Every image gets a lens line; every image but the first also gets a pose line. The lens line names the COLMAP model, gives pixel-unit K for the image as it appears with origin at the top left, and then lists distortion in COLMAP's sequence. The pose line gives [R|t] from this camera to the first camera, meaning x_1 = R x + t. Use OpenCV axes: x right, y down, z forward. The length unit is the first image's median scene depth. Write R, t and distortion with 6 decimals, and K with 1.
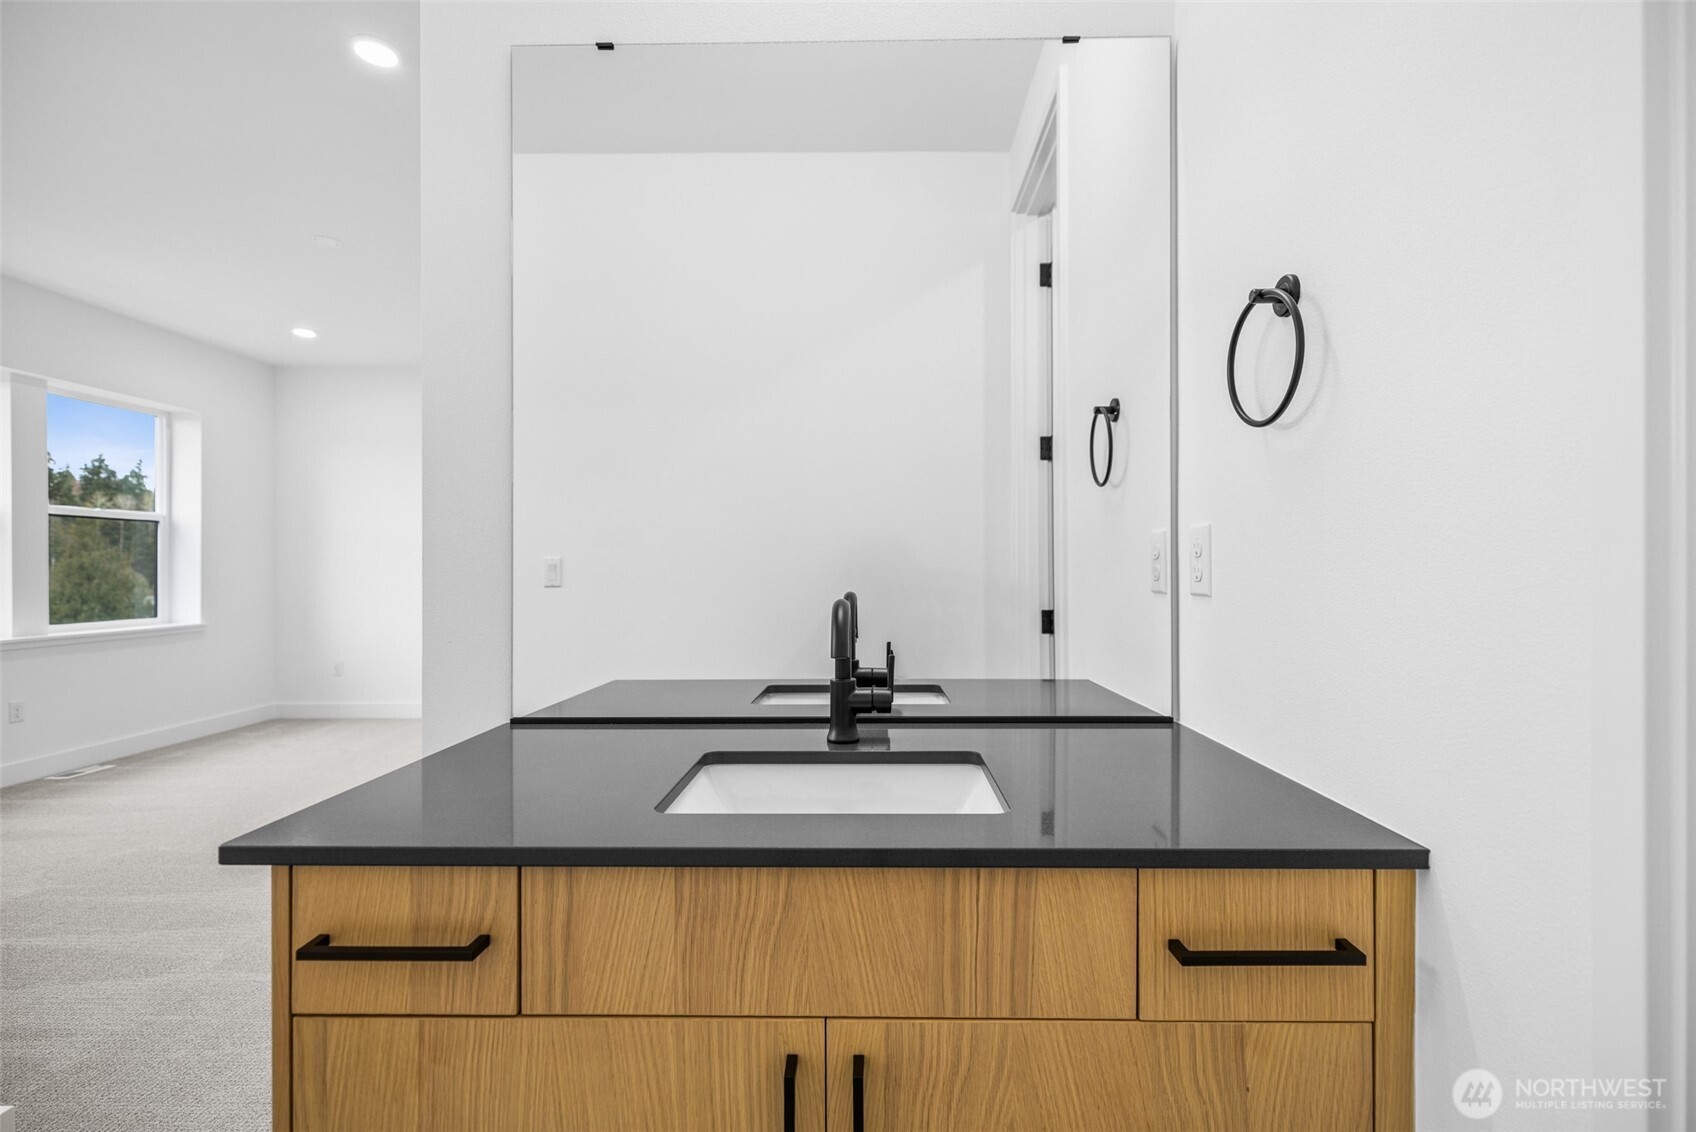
lens RADIAL K [[744.1, 0, 850.4], [0, 744.1, 576.7], [0, 0, 1]] dist [0.002528, -0.000535]
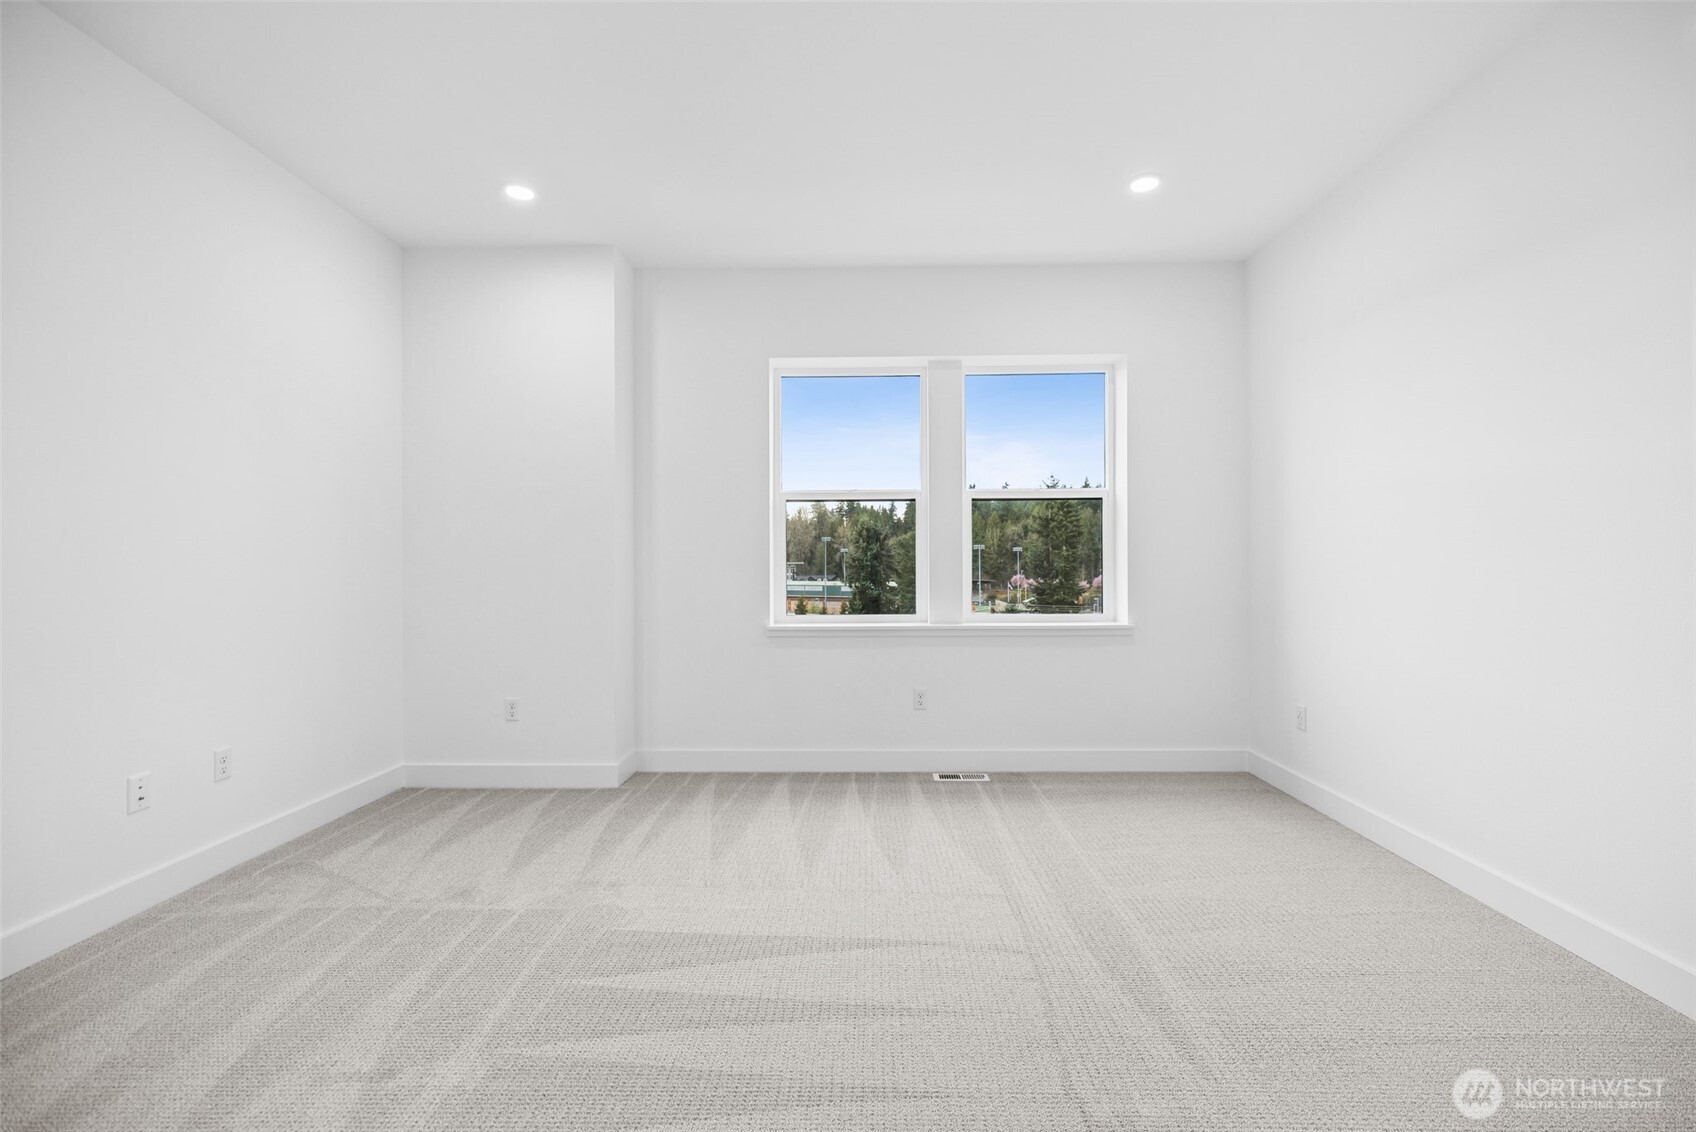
lens RADIAL K [[744.1, 0, 849.8], [0, 744.1, 566.1], [0, 0, 1]] dist [0.002528, -0.000535]
pose [[-0.011394, 0.004349, -0.999926, -0.104558], [-0.005659, 0.999974, 0.004414, -0.000550], [0.999919, 0.005709, -0.011369, 0.808491]]
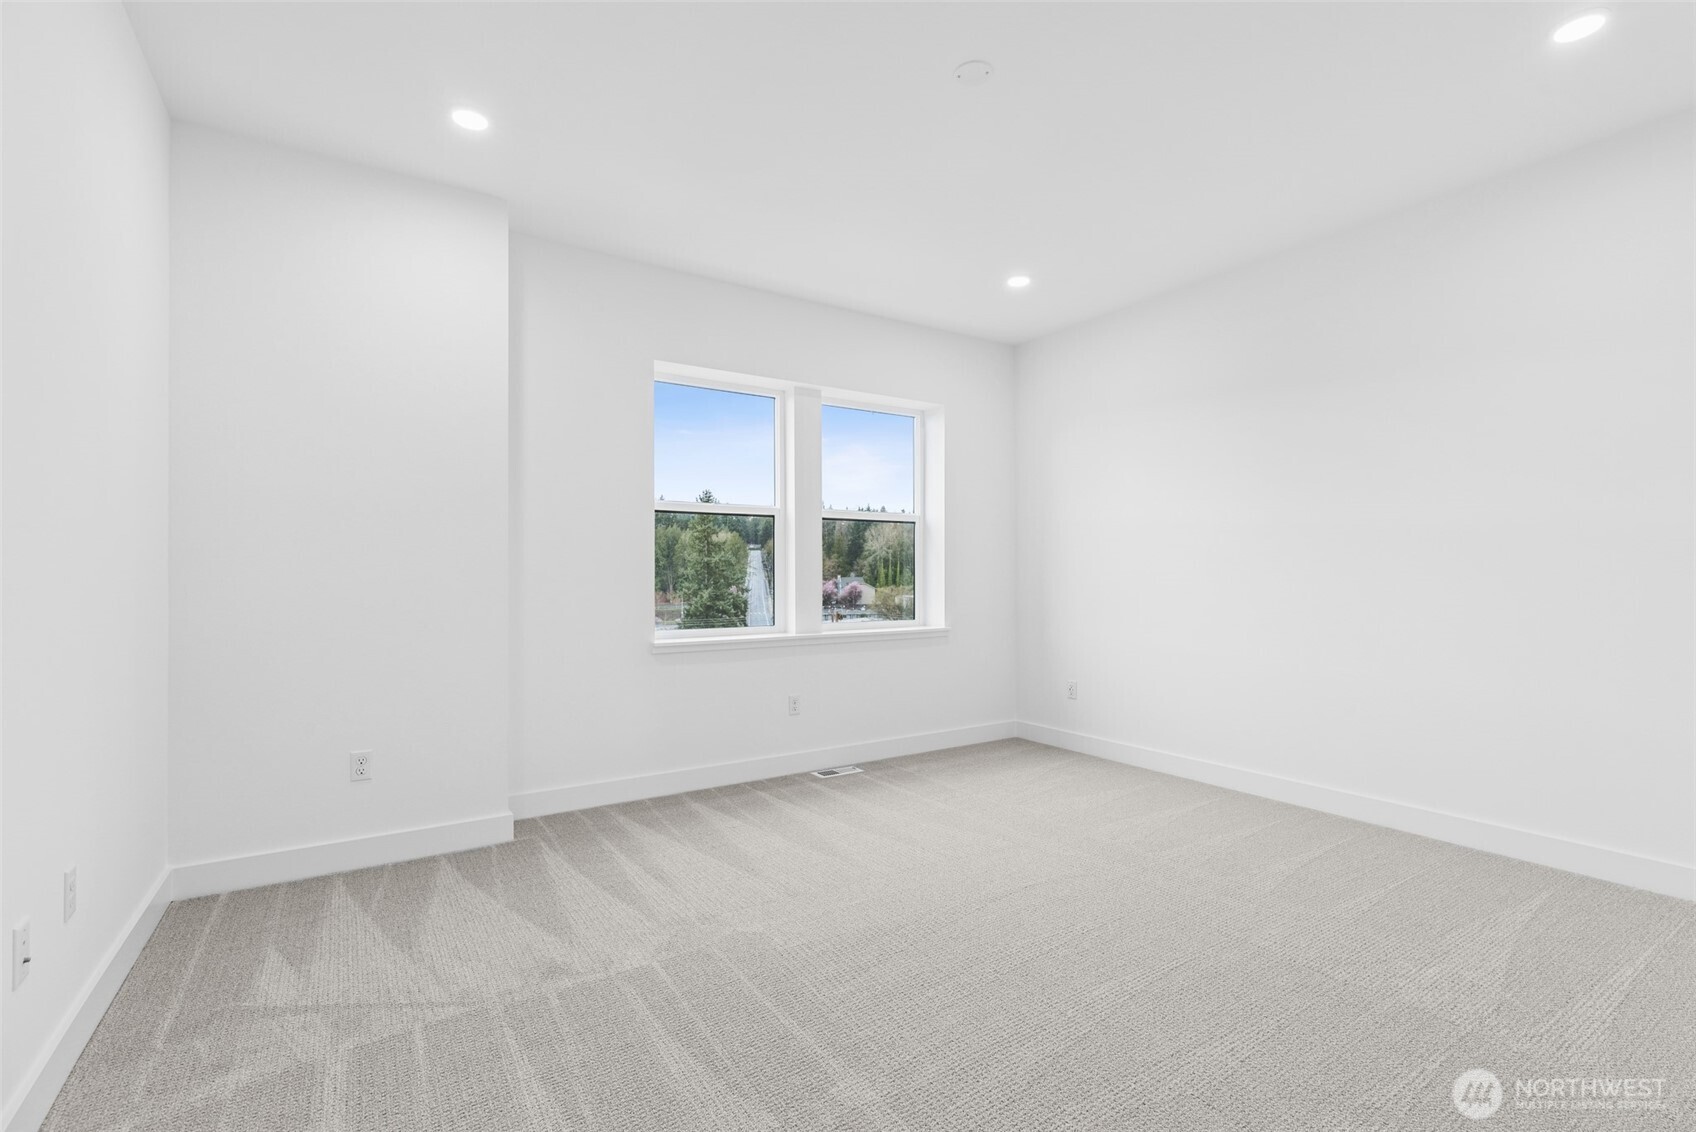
lens RADIAL K [[744.1, 0, 836.6], [0, 744.1, 570.8], [0, 0, 1]] dist [0.002528, -0.000535]
pose [[0.543580, -0.022104, -0.839066, -0.176907], [0.000634, 0.999664, -0.025924, 0.017411], [0.839357, 0.013560, 0.543411, 0.420168]]
